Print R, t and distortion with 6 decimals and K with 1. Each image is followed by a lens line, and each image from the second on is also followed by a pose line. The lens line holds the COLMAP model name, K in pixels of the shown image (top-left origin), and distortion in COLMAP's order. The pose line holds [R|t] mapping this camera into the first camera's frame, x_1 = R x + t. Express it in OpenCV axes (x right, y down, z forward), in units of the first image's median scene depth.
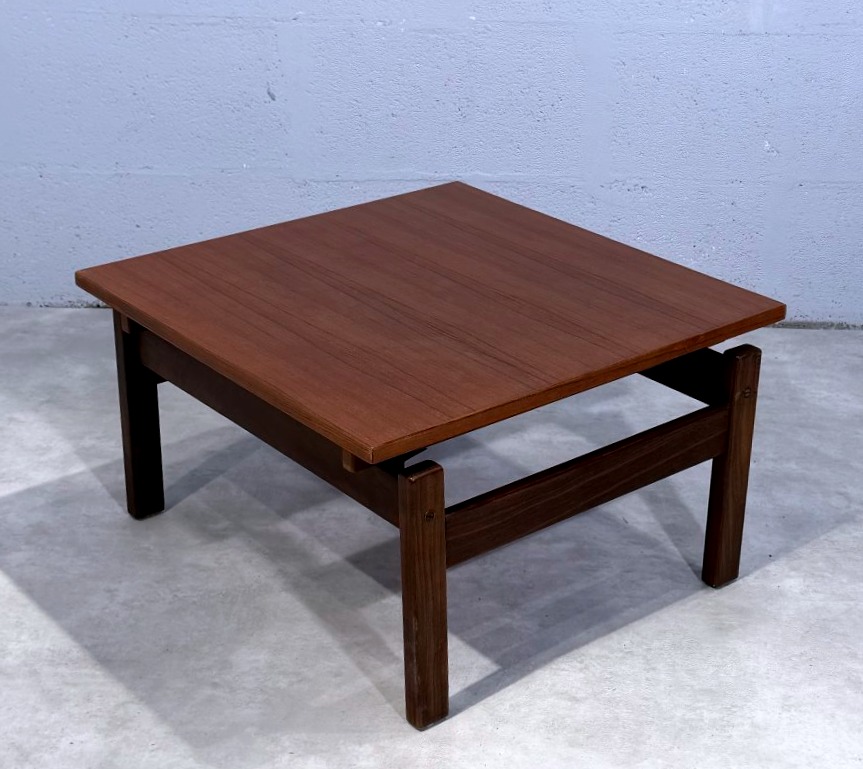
lens RADIAL K [[1610.3, 0, 431.5], [0, 1610.3, 384.5], [0, 0, 1]] dist [0.150046, -0.132311]
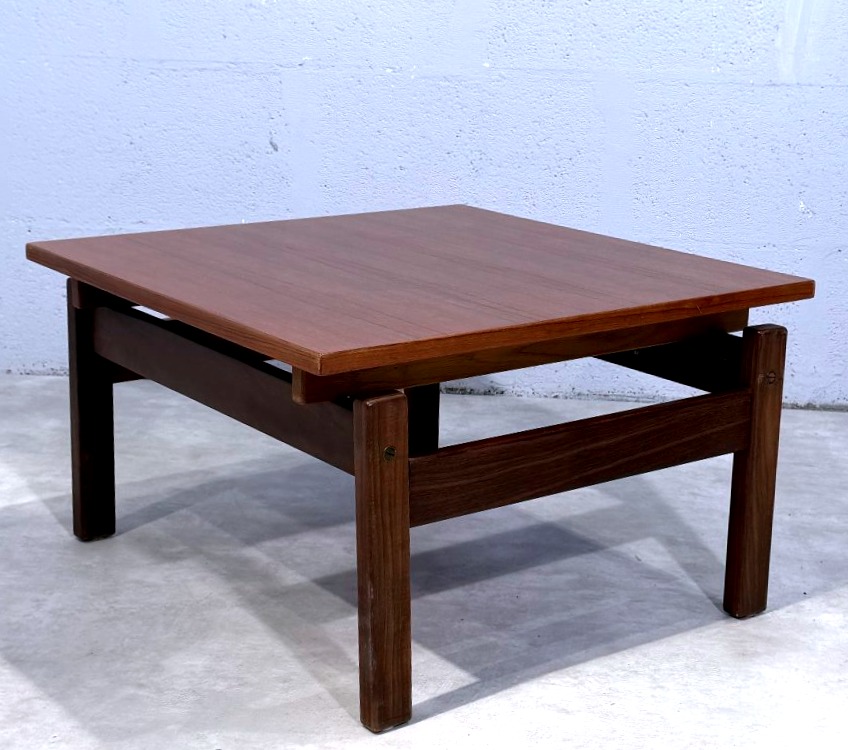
lens RADIAL K [[1618.9, 0, 427.2], [0, 1618.9, 348.6], [0, 0, 1]] dist [0.154962, -0.150086]
pose [[0.998953, 0.021693, -0.040272, 0.042050], [-0.028898, 0.981747, -0.187982, 0.151506], [0.035459, 0.188949, 0.981346, 0.120339]]
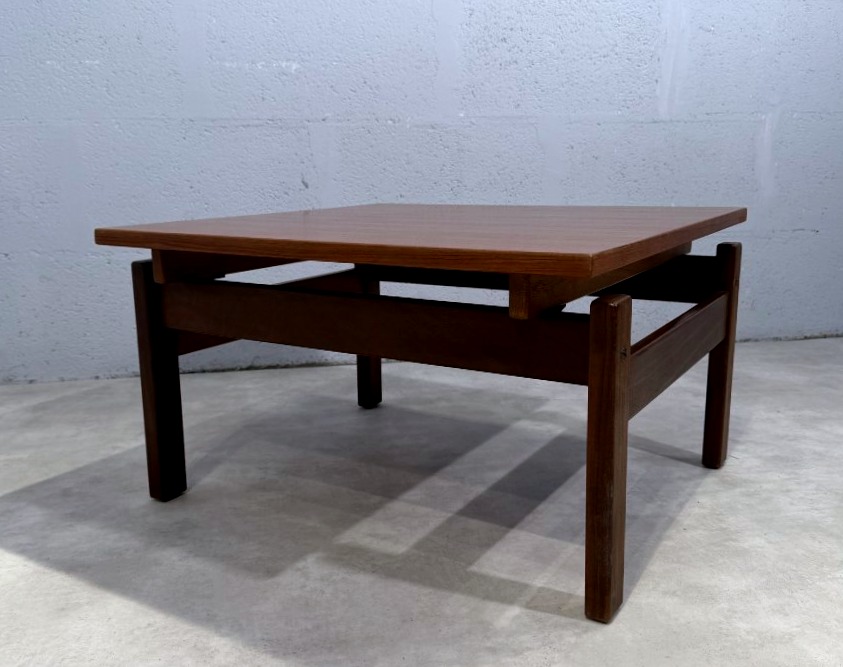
lens RADIAL K [[835.1, 0, 406.8], [0, 835.1, 347.8], [0, 0, 1]] dist [0.187203, -0.411105]
pose [[0.973015, -0.073158, 0.218837, -0.230040], [0.116232, 0.974692, -0.190958, 0.102970], [-0.199329, 0.211241, 0.956894, 0.514442]]
